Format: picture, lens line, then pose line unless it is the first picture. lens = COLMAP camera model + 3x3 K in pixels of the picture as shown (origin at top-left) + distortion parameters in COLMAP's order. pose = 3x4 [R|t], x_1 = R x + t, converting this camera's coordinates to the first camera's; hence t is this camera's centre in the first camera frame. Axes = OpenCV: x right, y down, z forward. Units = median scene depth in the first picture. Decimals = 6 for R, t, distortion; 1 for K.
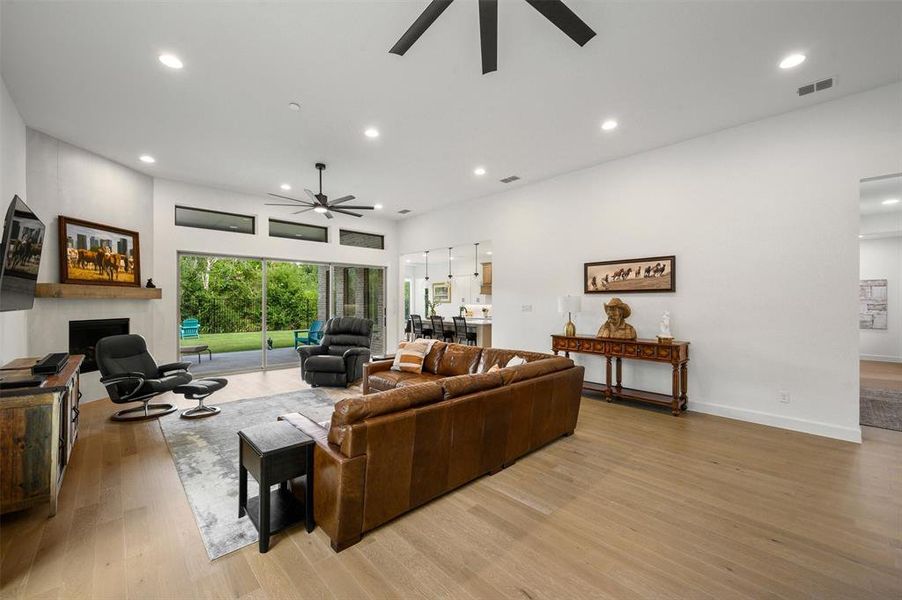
lens RADIAL K [[359.2, 0, 453.3], [0, 359.2, 300.7], [0, 0, 1]] dist [-0.001487, -0.000045]
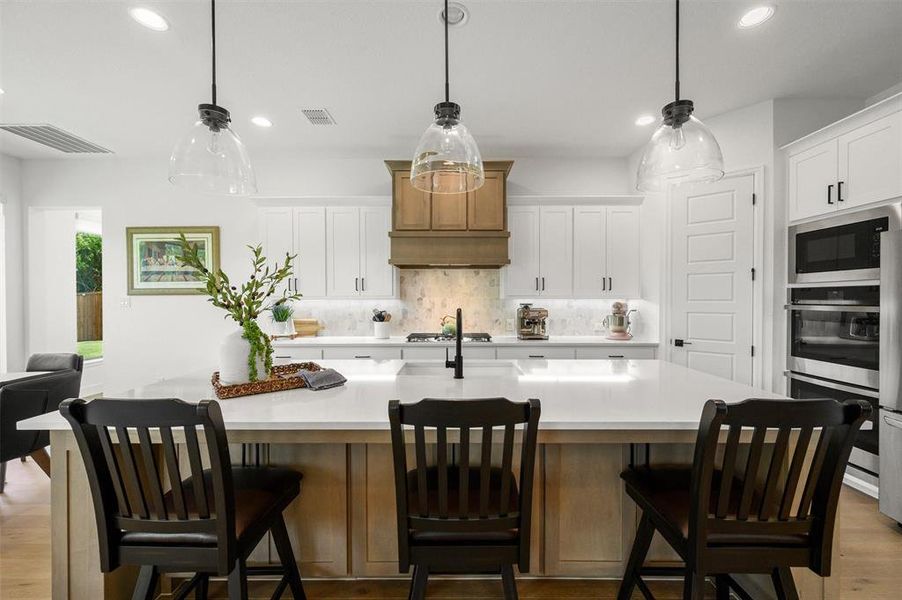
lens RADIAL K [[350.7, 0, 451.0], [0, 350.7, 300.0], [0, 0, 1]] dist [-0.002046, -0.000152]
pose [[0.691032, -0.002748, 0.722819, -0.213657], [-0.001015, 0.999988, 0.004771, 0.022550], [-0.722823, -0.004031, 0.691021, 1.637951]]
